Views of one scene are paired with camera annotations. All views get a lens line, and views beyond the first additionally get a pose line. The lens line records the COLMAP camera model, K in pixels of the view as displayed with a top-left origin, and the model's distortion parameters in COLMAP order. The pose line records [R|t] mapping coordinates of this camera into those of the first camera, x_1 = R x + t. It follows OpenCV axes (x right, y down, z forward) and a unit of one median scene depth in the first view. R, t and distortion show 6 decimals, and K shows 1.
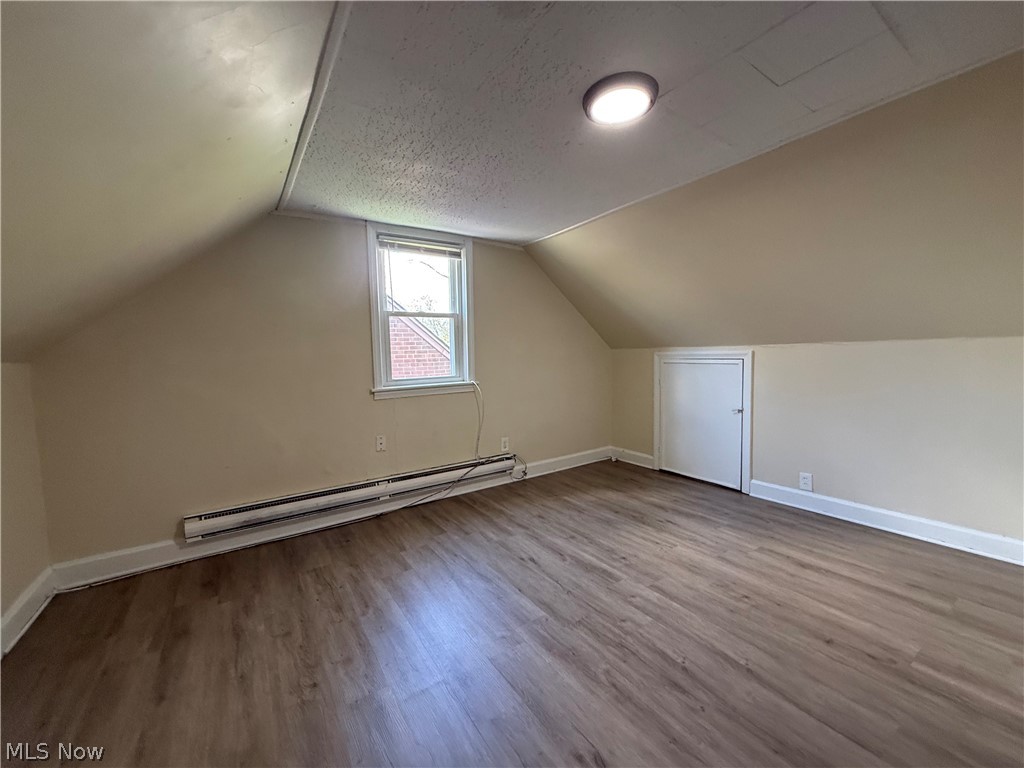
lens RADIAL K [[405.7, 0, 512.2], [0, 405.7, 380.9], [0, 0, 1]] dist [-0.001693, -0.000209]
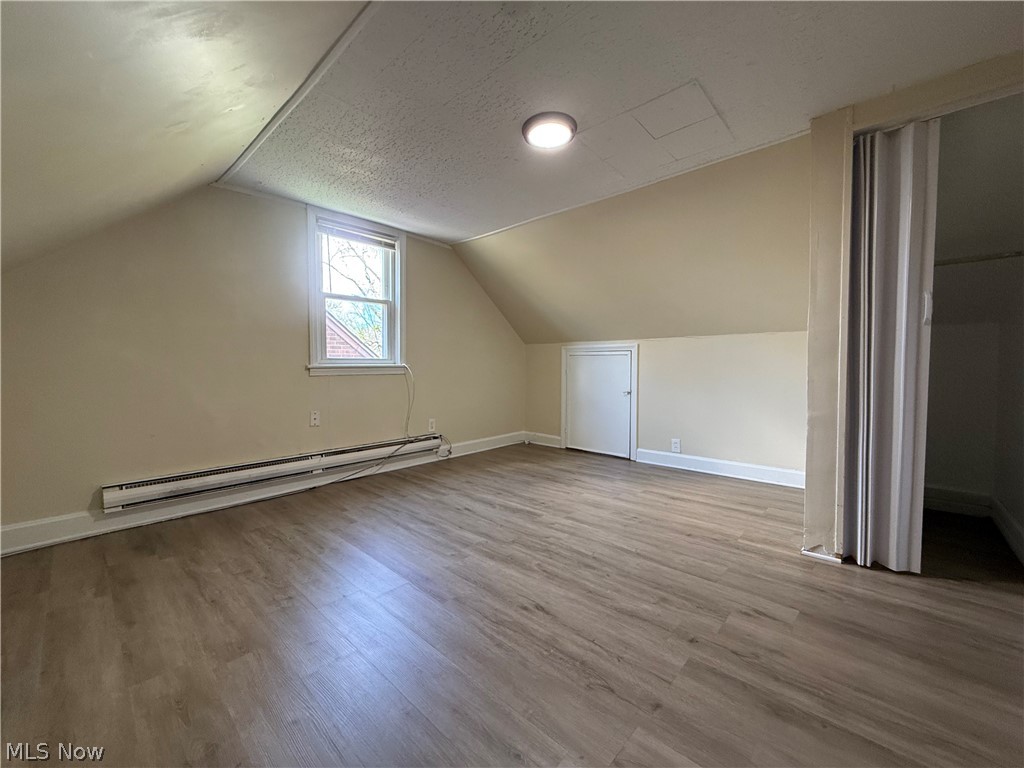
lens RADIAL K [[405.7, 0, 512.3], [0, 405.7, 382.3], [0, 0, 1]] dist [-0.001693, -0.000209]
pose [[0.971690, 0.014236, 0.235828, -0.096959], [-0.007049, 0.999486, -0.031288, 0.109519], [-0.236152, 0.028740, 0.971291, -0.150964]]
